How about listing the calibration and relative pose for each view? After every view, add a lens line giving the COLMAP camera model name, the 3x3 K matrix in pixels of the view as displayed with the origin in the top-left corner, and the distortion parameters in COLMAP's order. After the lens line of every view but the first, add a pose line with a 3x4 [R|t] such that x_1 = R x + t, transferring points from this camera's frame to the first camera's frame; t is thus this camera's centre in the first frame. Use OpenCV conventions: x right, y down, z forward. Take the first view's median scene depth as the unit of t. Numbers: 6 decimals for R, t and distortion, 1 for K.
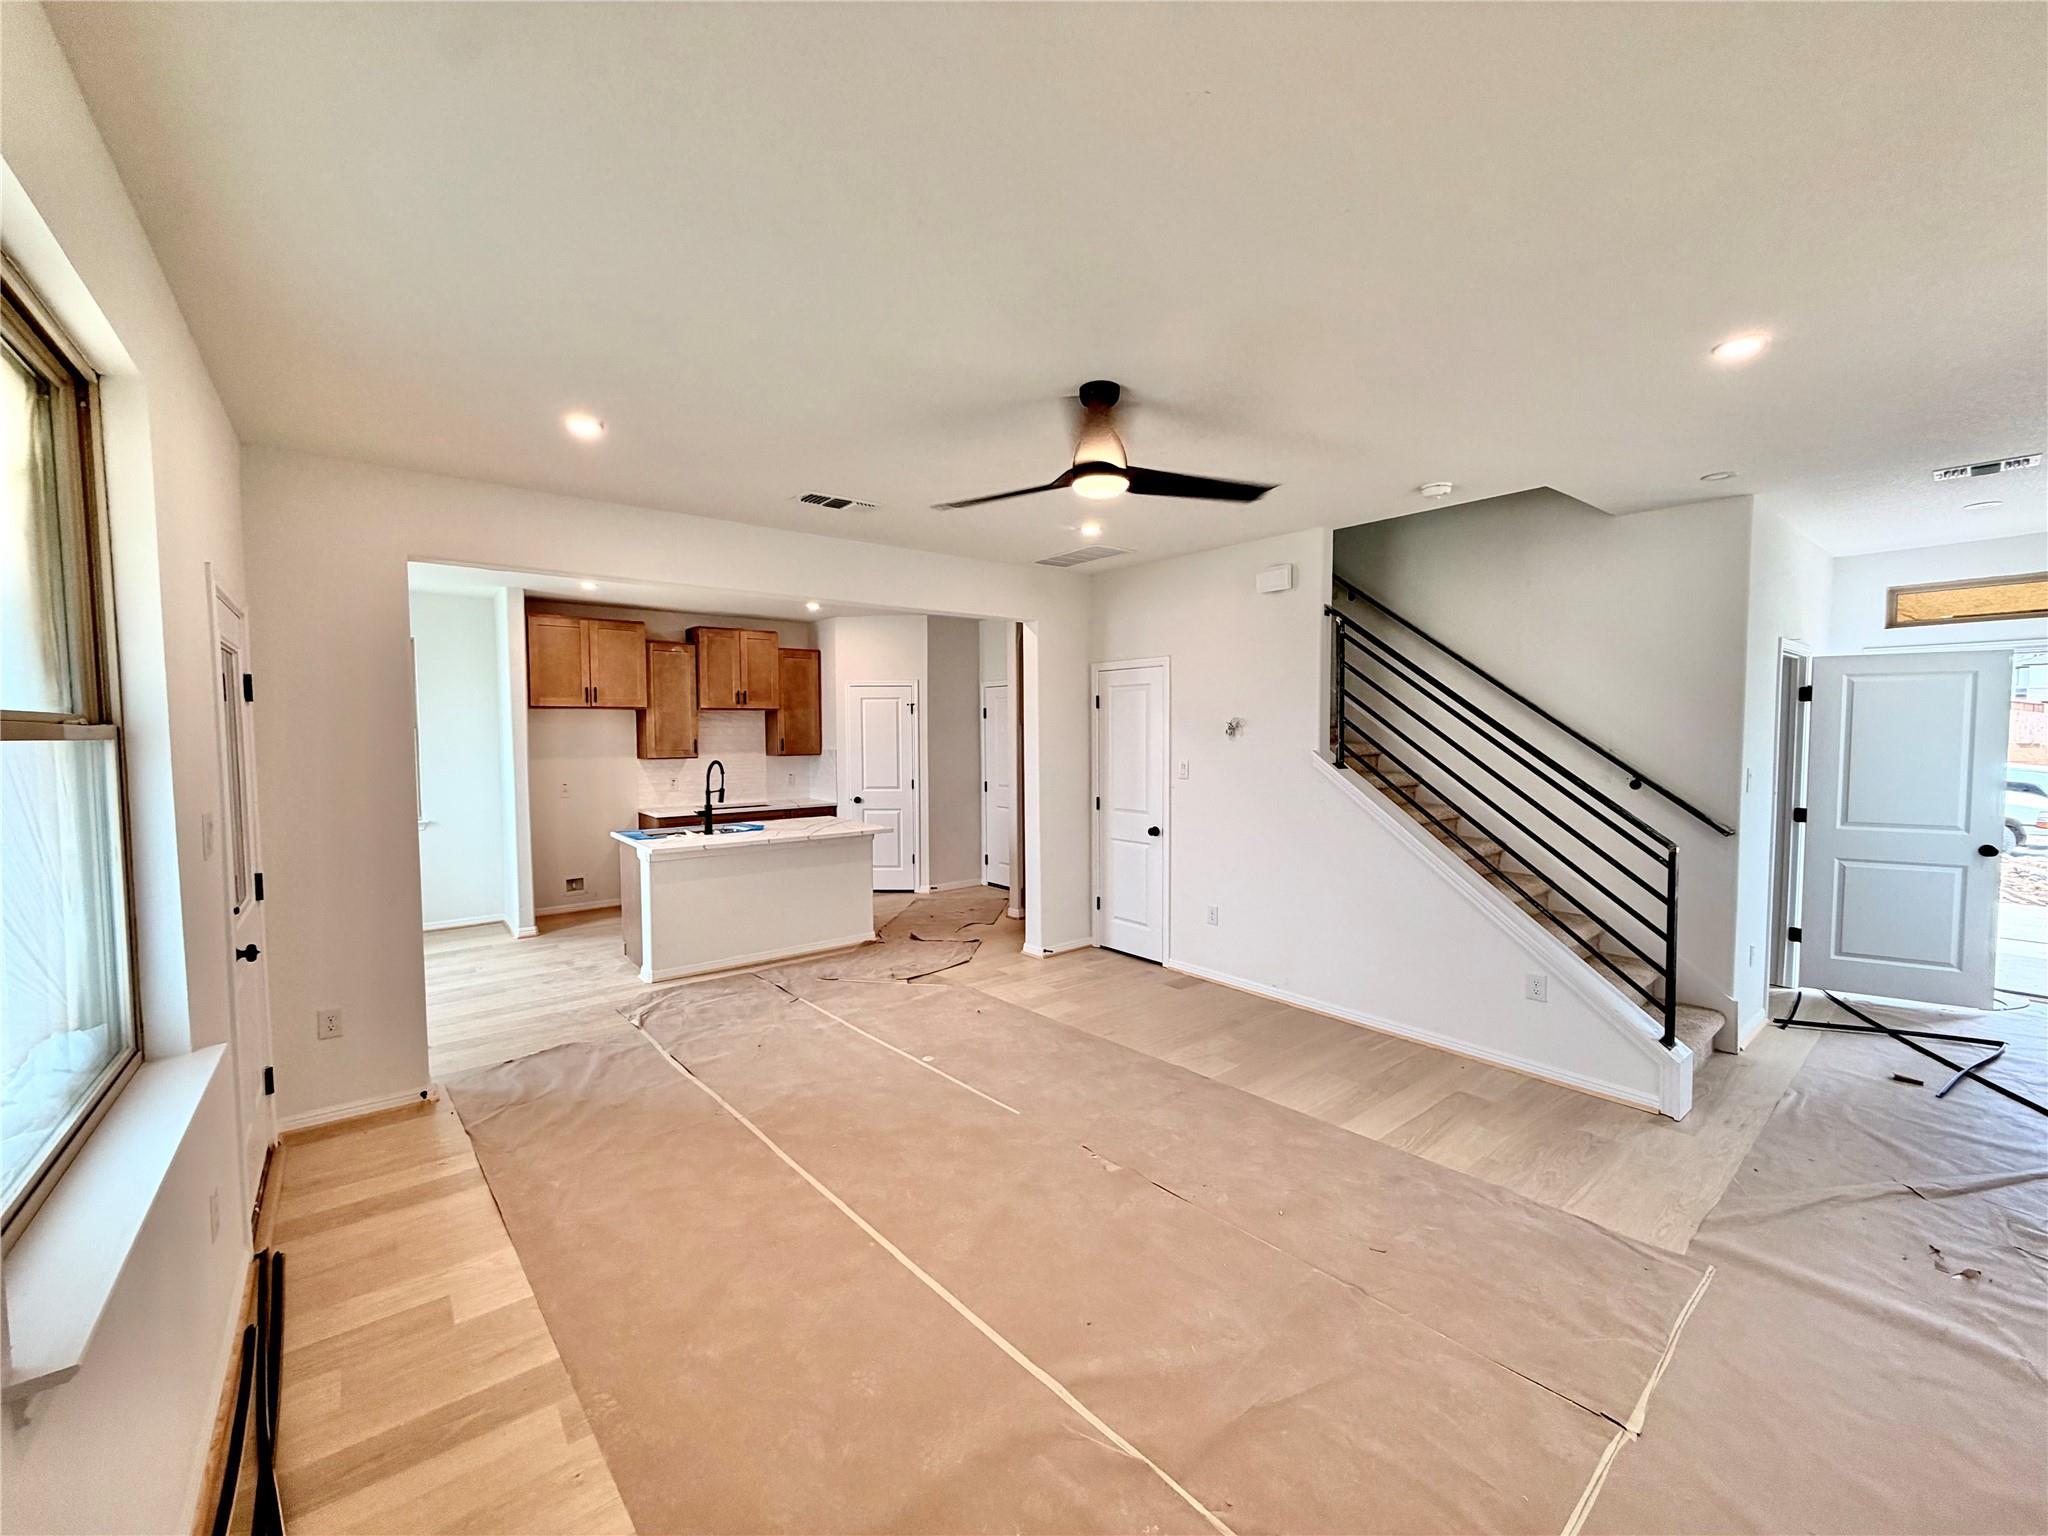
lens RADIAL K [[808.8, 0, 1024.0], [0, 808.8, 768.0], [0, 0, 1]] dist [0.000352, 0.000028]
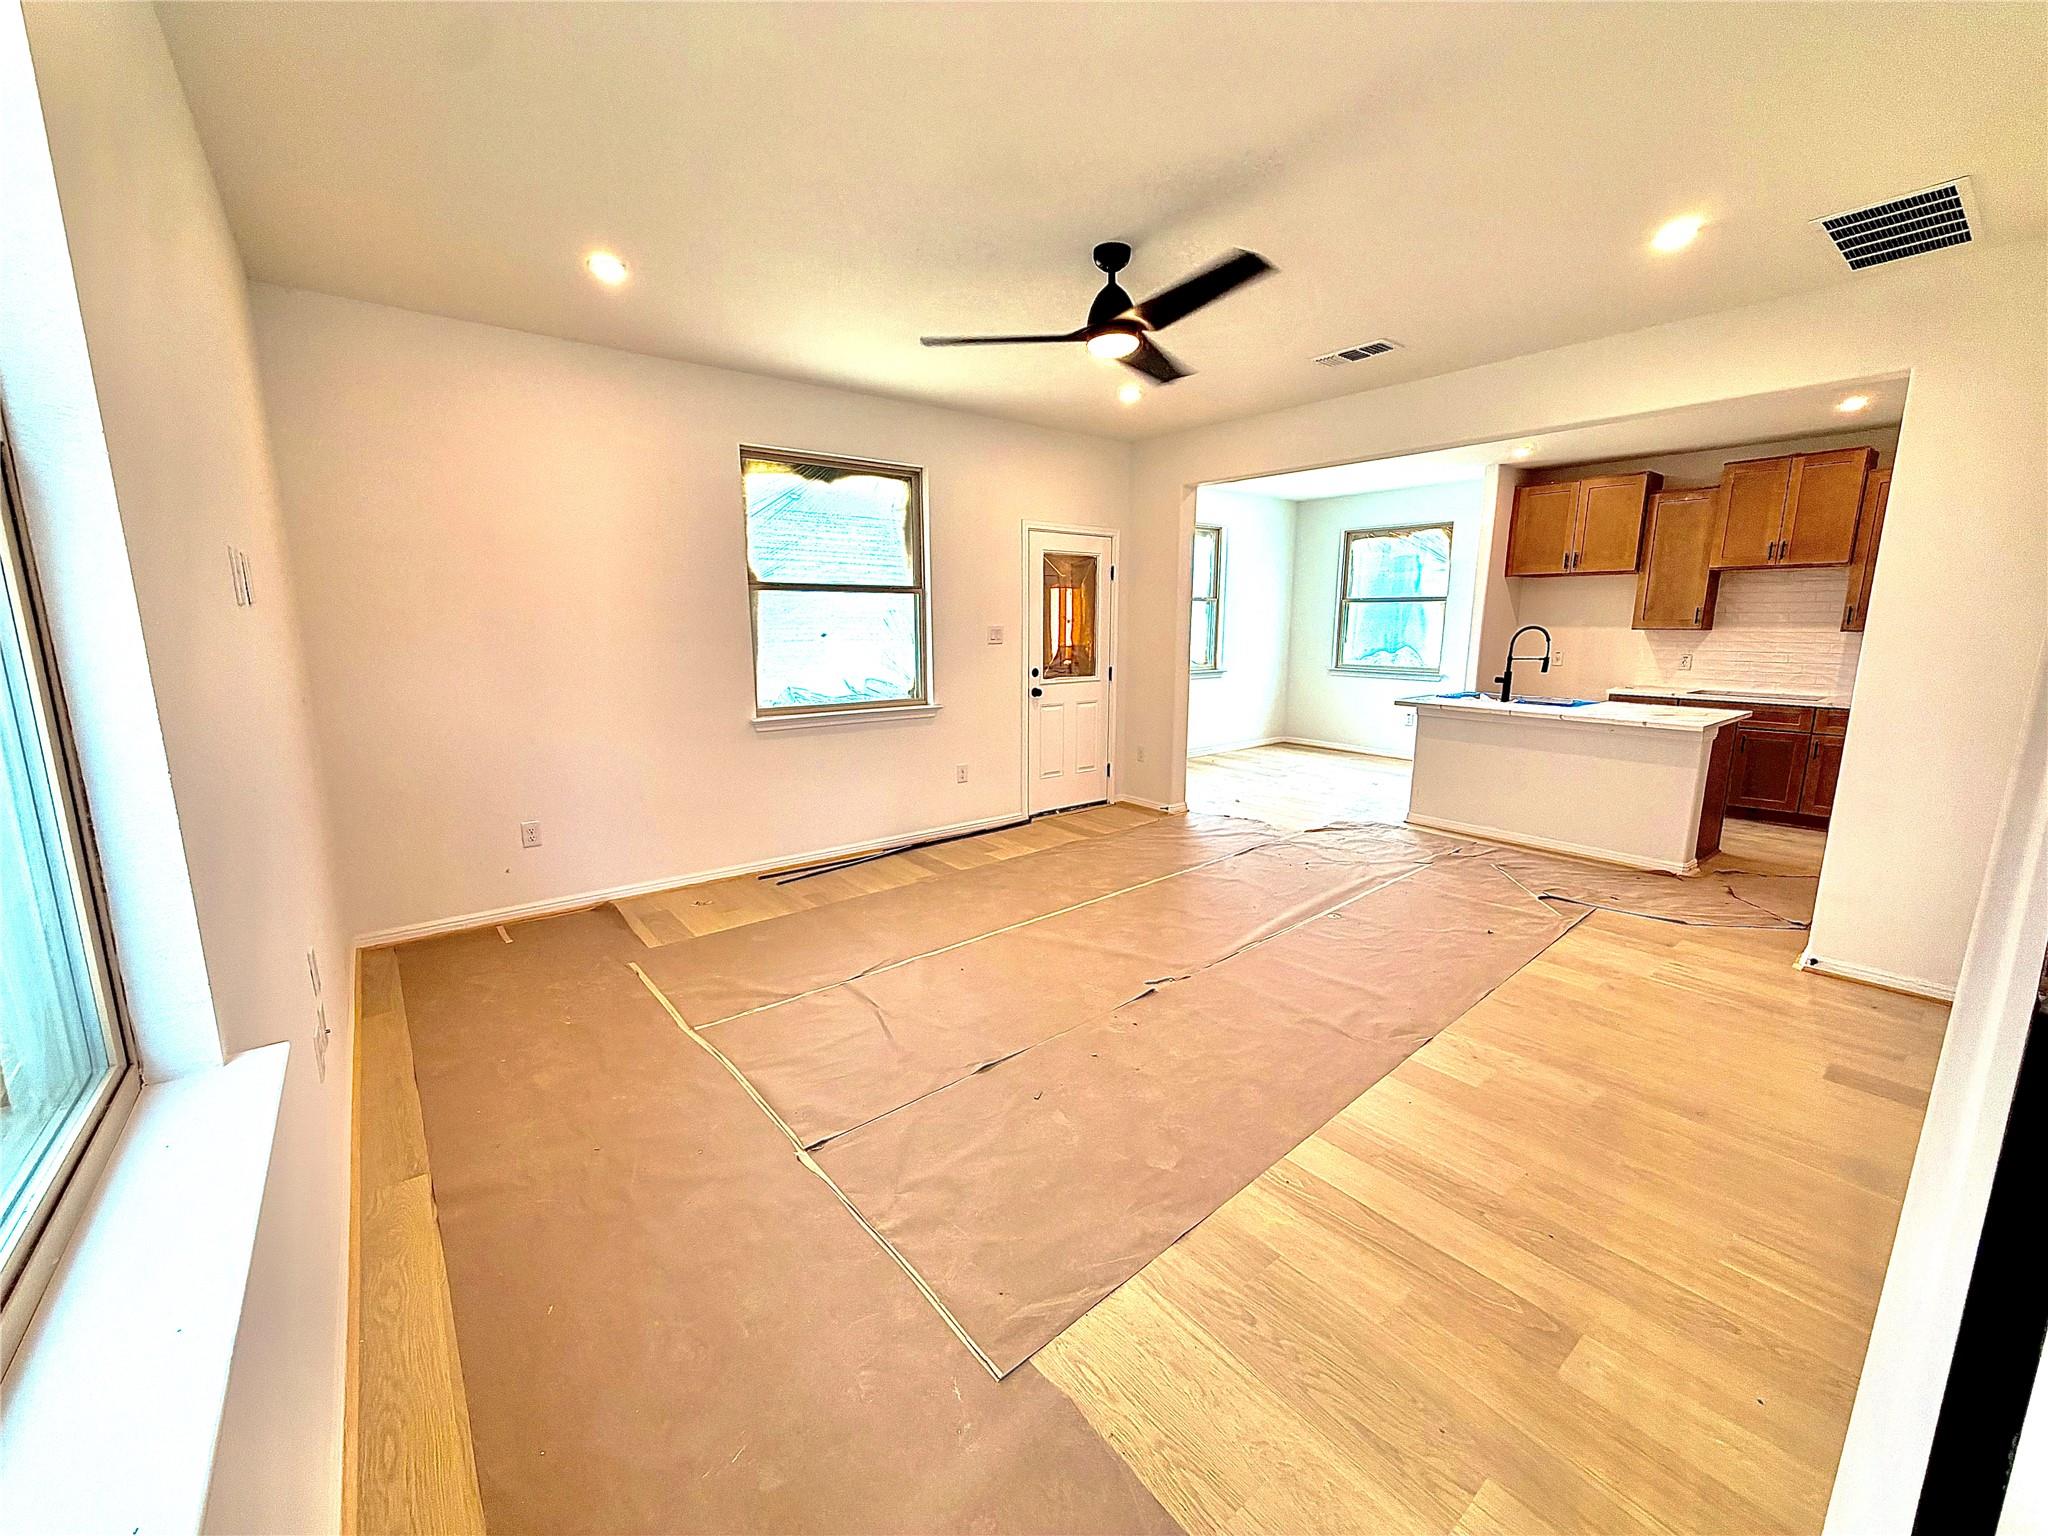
lens RADIAL K [[827.2, 0, 1024.0], [0, 827.2, 768.0], [0, 0, 1]] dist [0.000369, 0.000034]
pose [[-0.009871, 0.182816, -0.983098, 0.494166], [-0.048290, 0.981911, 0.183080, 0.004870], [0.998785, 0.049281, -0.000864, 0.347361]]
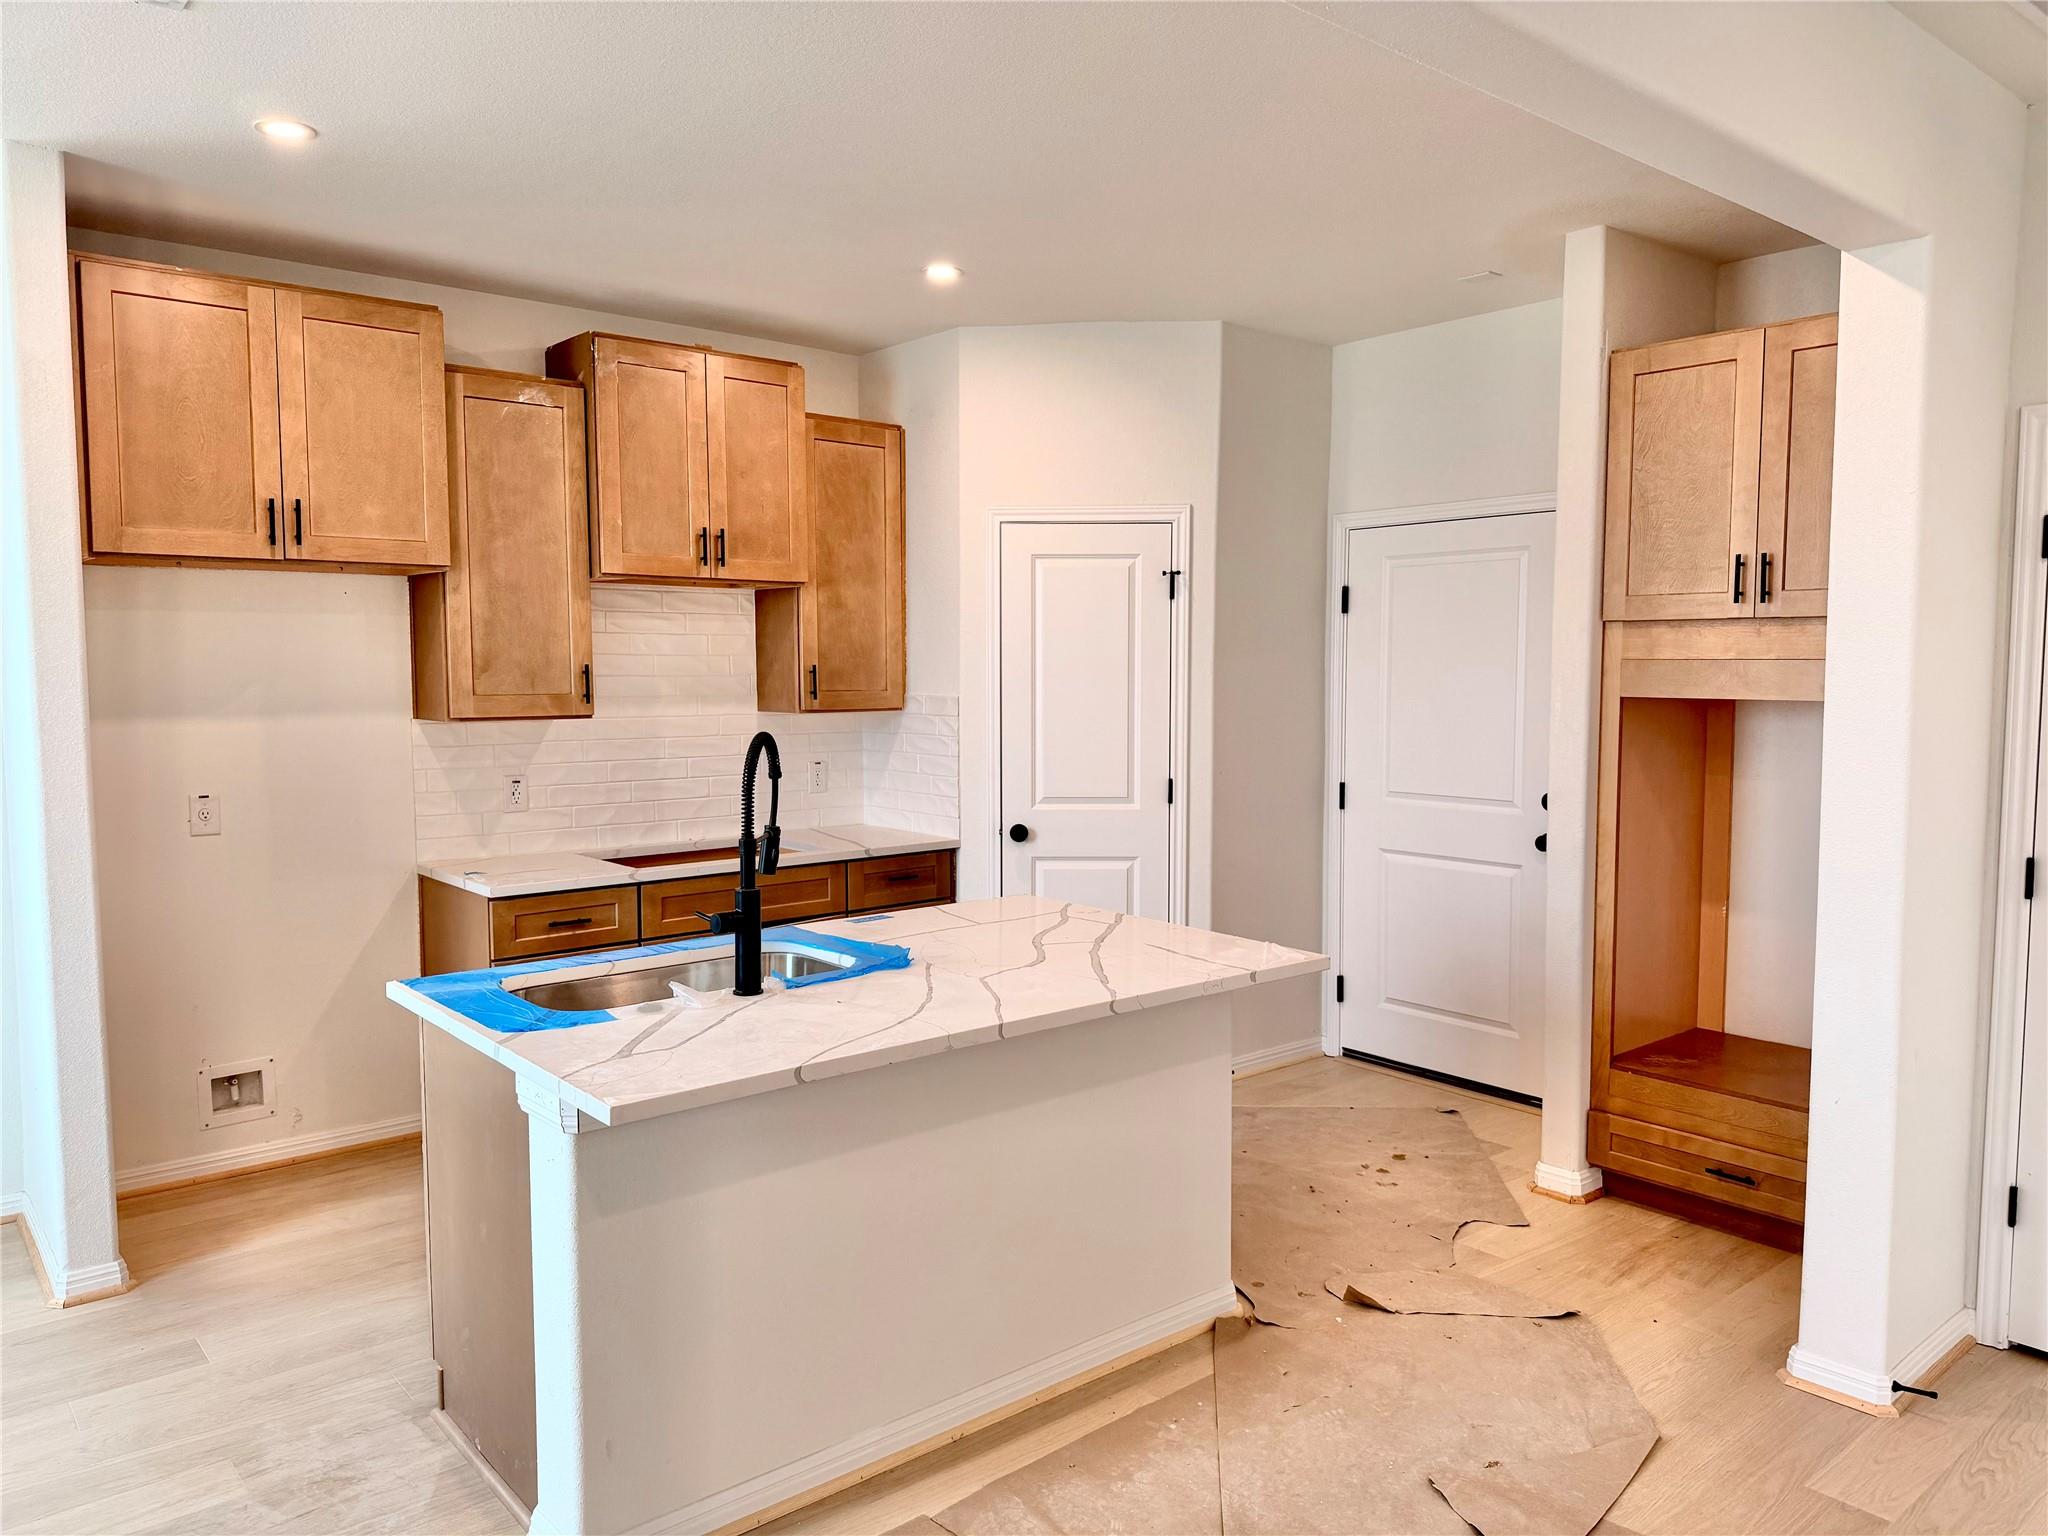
lens RADIAL K [[1400.1, 0, 1024.0], [0, 1400.1, 768.0], [0, 0, 1]] dist [0.059734, -0.076569]
pose [[0.999629, 0.002857, 0.027102, -0.250394], [-0.003579, 0.999639, 0.026615, -0.007939], [-0.027016, -0.026702, 0.999278, 0.417017]]
